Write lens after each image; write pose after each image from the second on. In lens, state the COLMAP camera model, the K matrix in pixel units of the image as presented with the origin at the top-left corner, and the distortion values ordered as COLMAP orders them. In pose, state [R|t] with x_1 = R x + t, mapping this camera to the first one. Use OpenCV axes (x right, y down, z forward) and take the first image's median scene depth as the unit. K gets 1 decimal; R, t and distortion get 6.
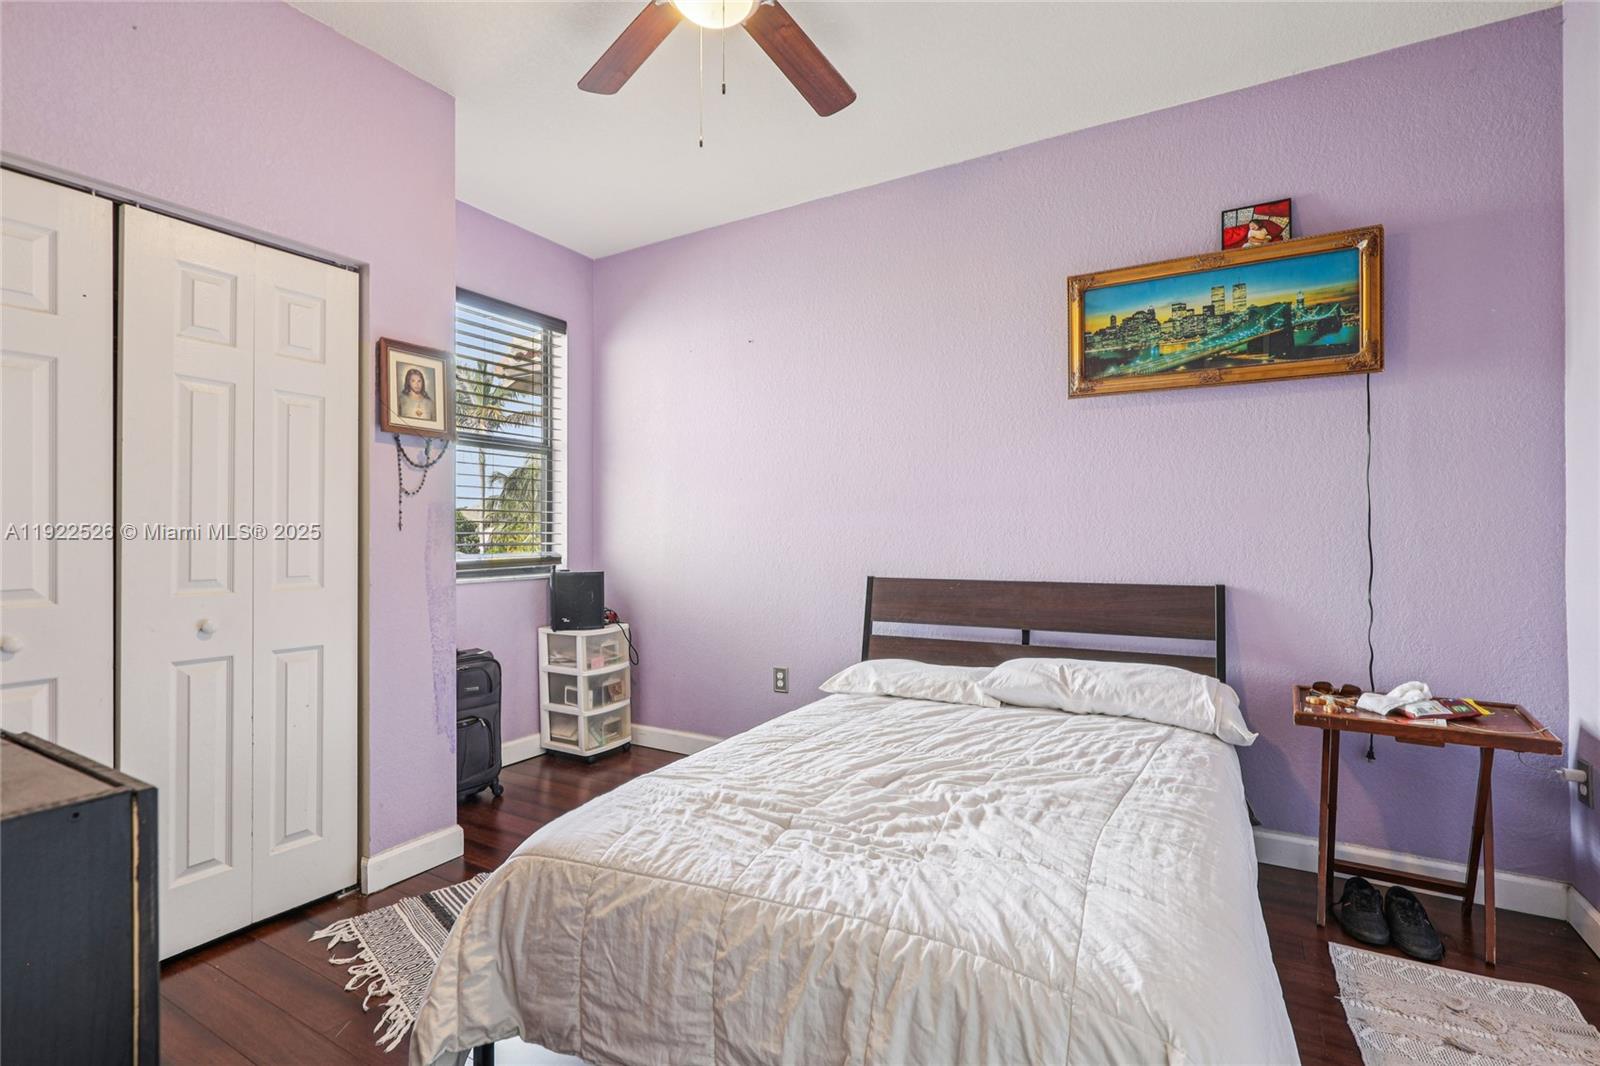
lens RADIAL K [[732.4, 0, 804.1], [0, 732.4, 534.1], [0, 0, 1]] dist [0.000539, 0.000110]
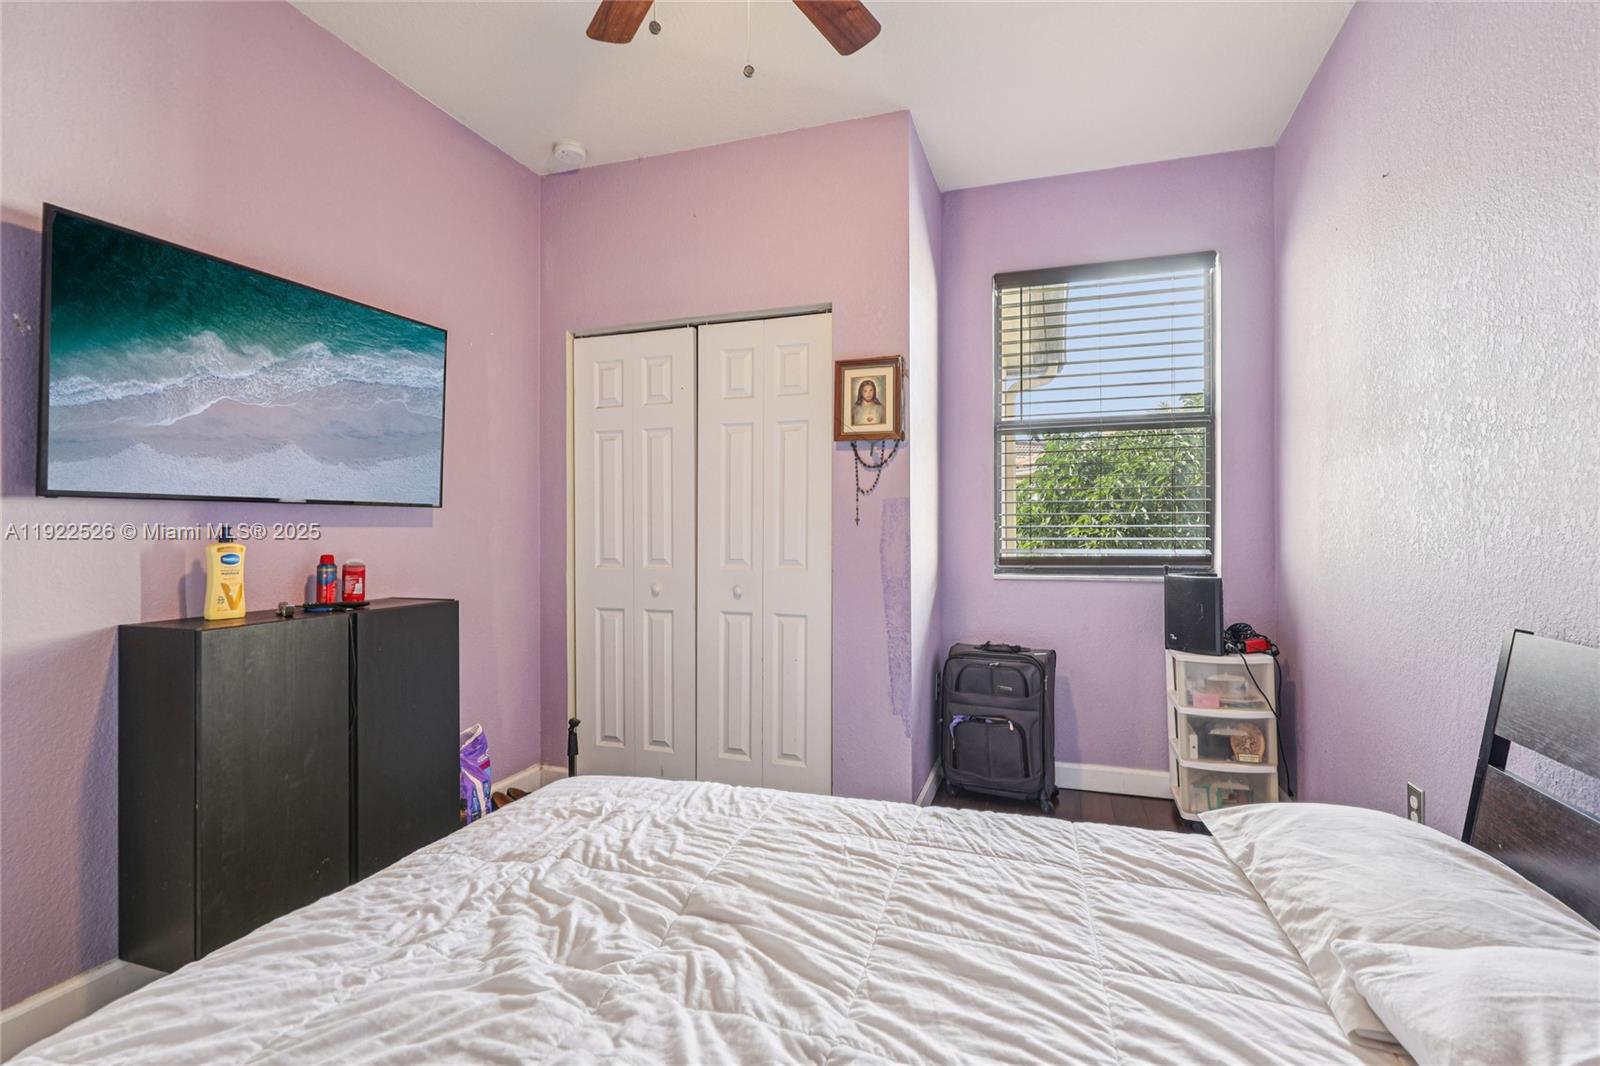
lens RADIAL K [[732.4, 0, 806.2], [0, 732.4, 529.7], [0, 0, 1]] dist [0.000539, 0.000110]
pose [[0.206004, 0.002576, -0.978548, 0.560002], [0.003314, 0.999989, 0.003330, -0.001895], [0.978546, -0.003929, 0.205993, 0.700702]]
